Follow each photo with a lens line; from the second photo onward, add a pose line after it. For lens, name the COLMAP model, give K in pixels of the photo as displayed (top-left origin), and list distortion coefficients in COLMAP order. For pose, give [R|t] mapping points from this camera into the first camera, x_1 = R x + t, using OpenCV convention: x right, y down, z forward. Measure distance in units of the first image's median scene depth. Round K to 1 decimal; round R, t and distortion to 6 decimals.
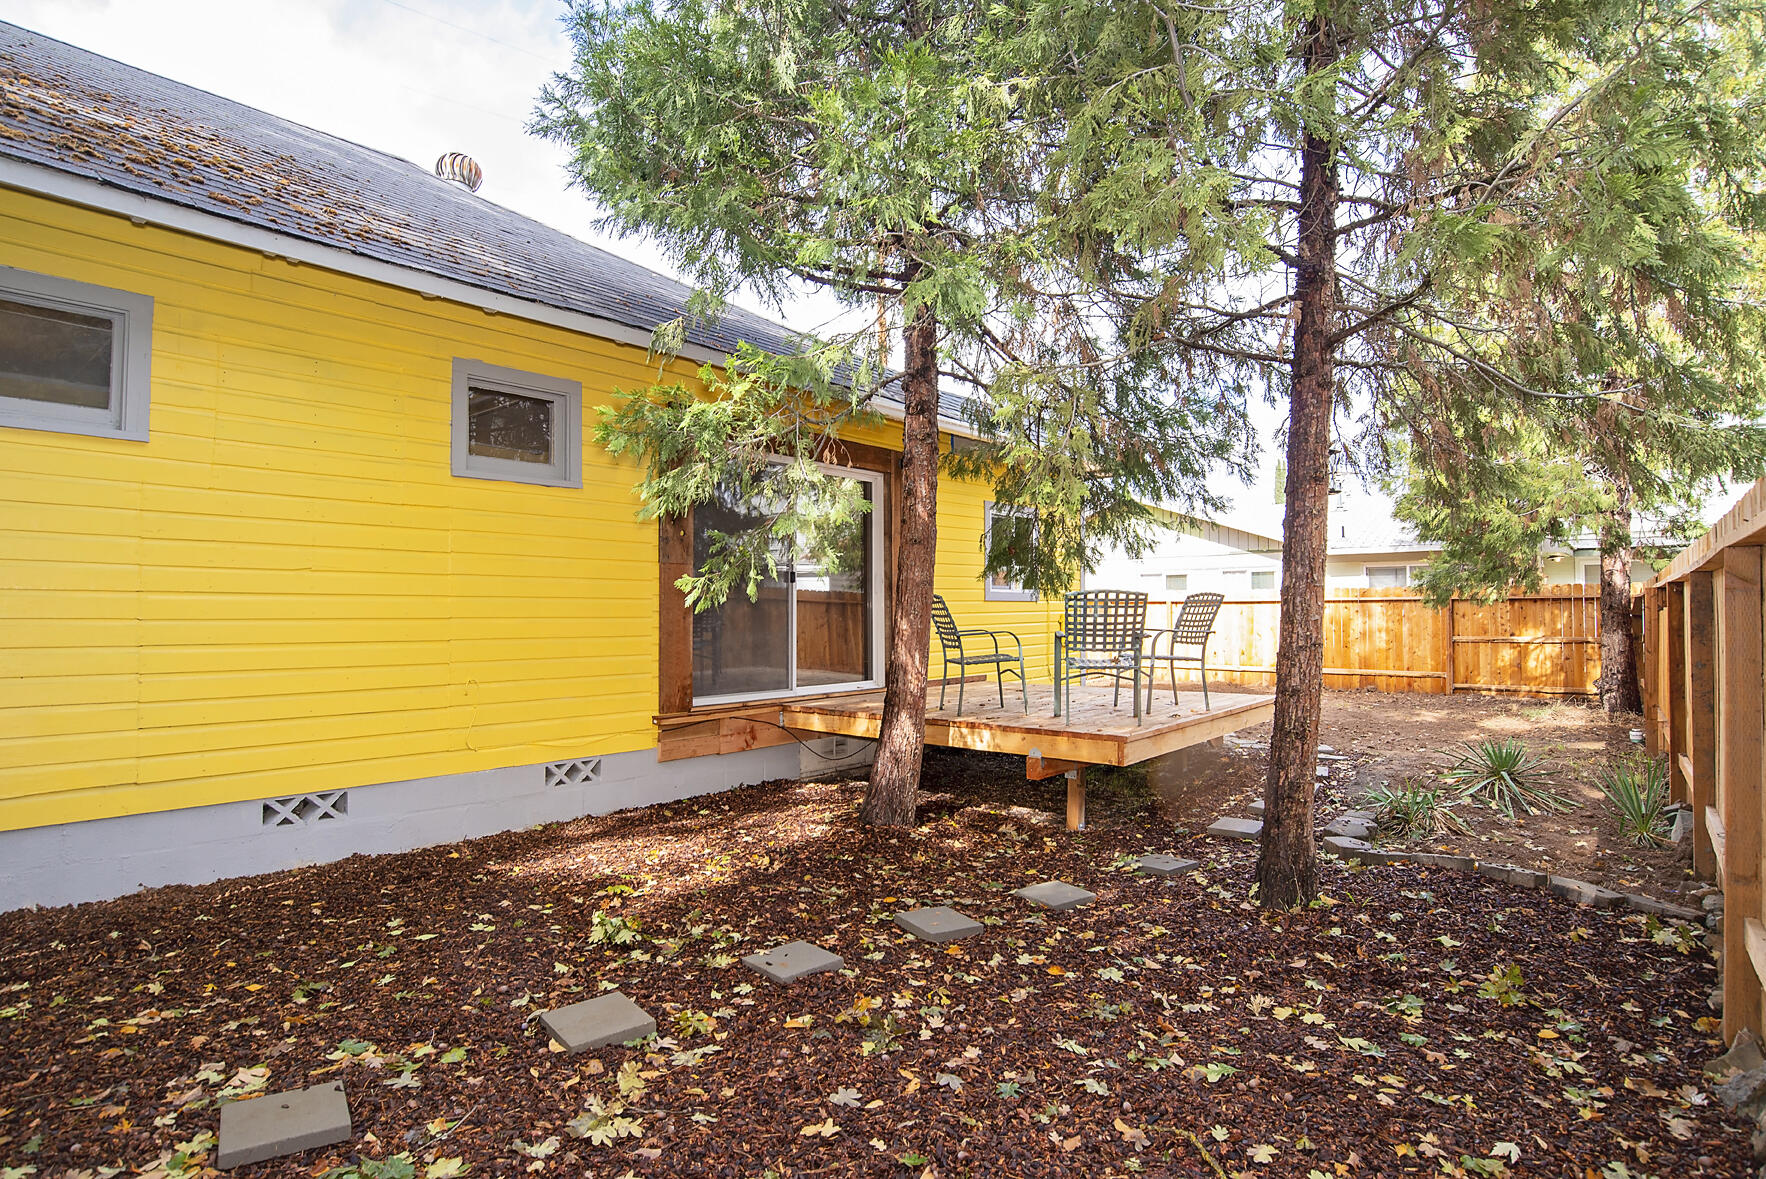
lens RADIAL K [[956.8, 0, 883.0], [0, 956.8, 589.5], [0, 0, 1]] dist [-0.048991, 0.001134]
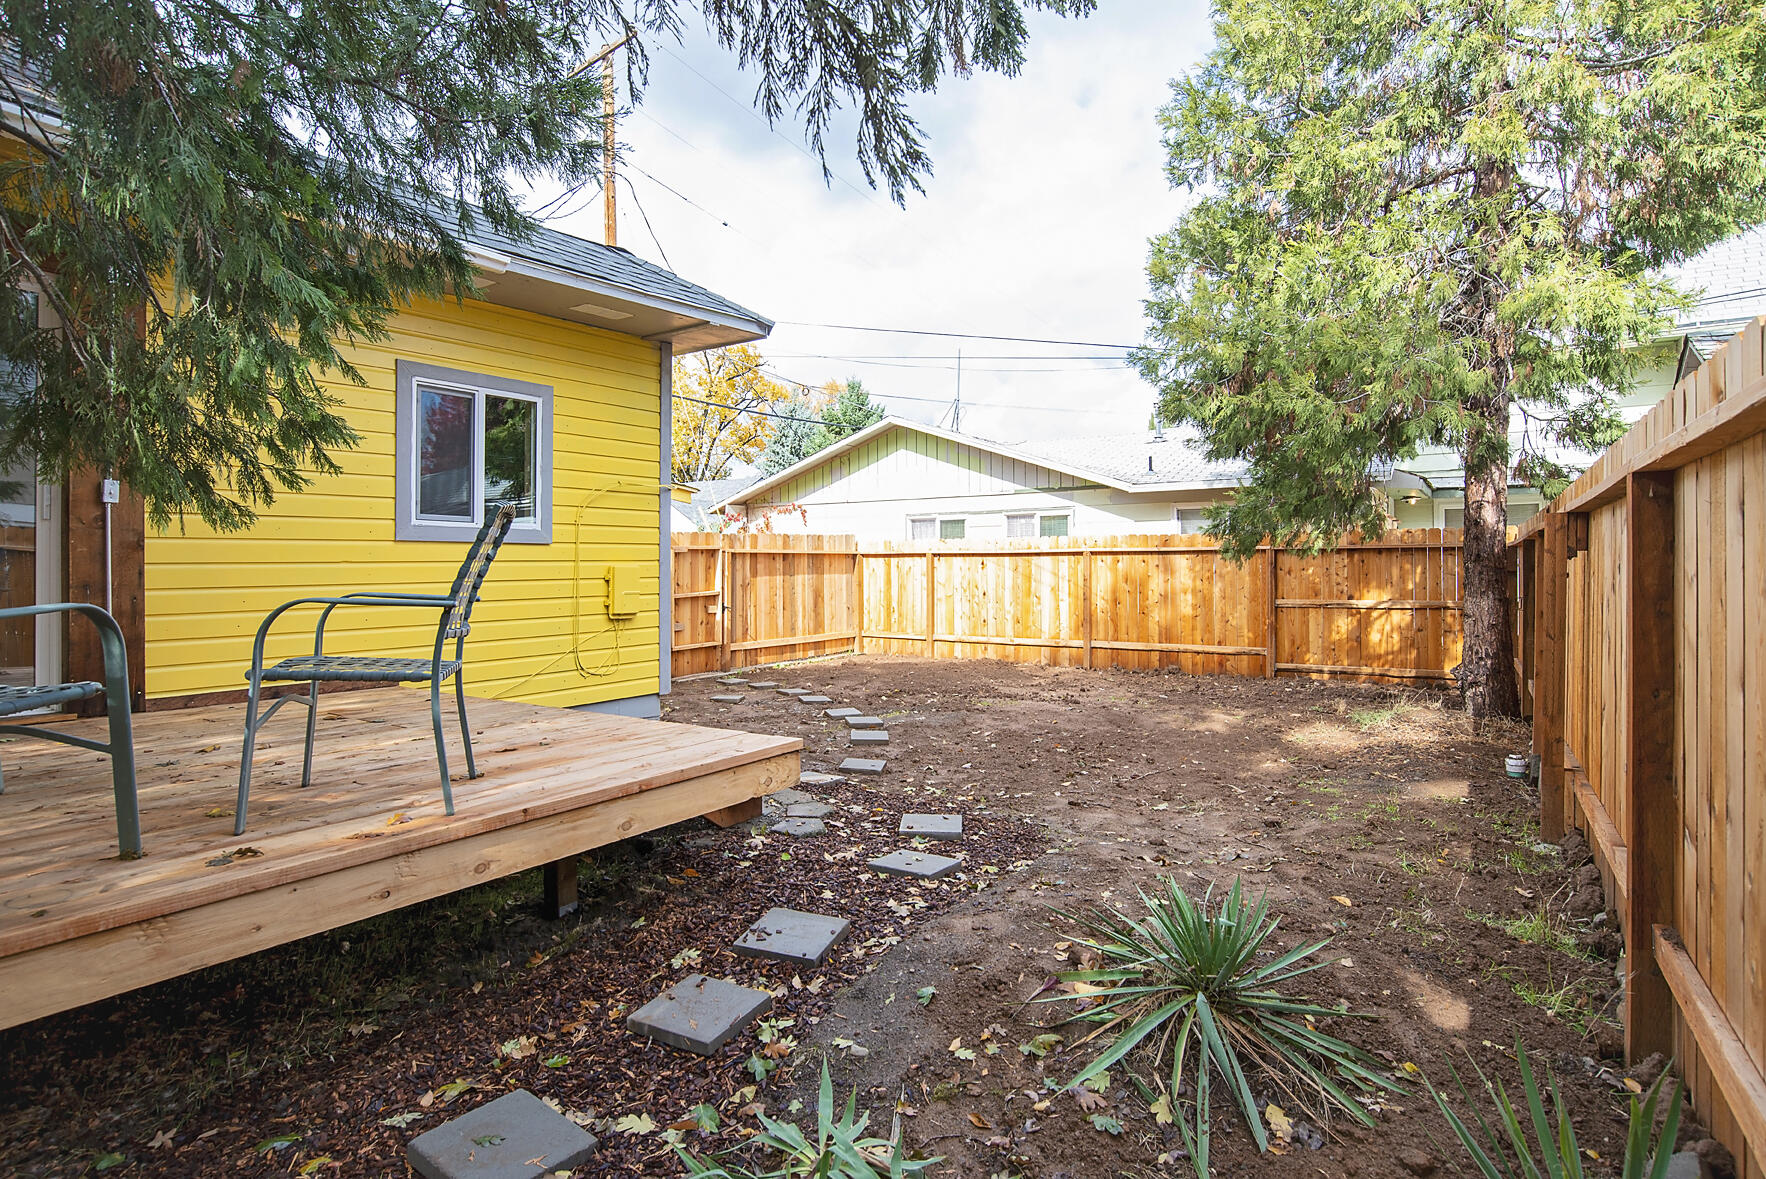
lens RADIAL K [[982.7, 0, 885.5], [0, 982.7, 562.6], [0, 0, 1]] dist [-0.053002, -0.000175]
pose [[0.993050, 0.002089, 0.117676, 0.226358], [-0.003988, 0.999866, 0.015904, 0.010343], [-0.117627, -0.016263, 0.992925, 0.293797]]
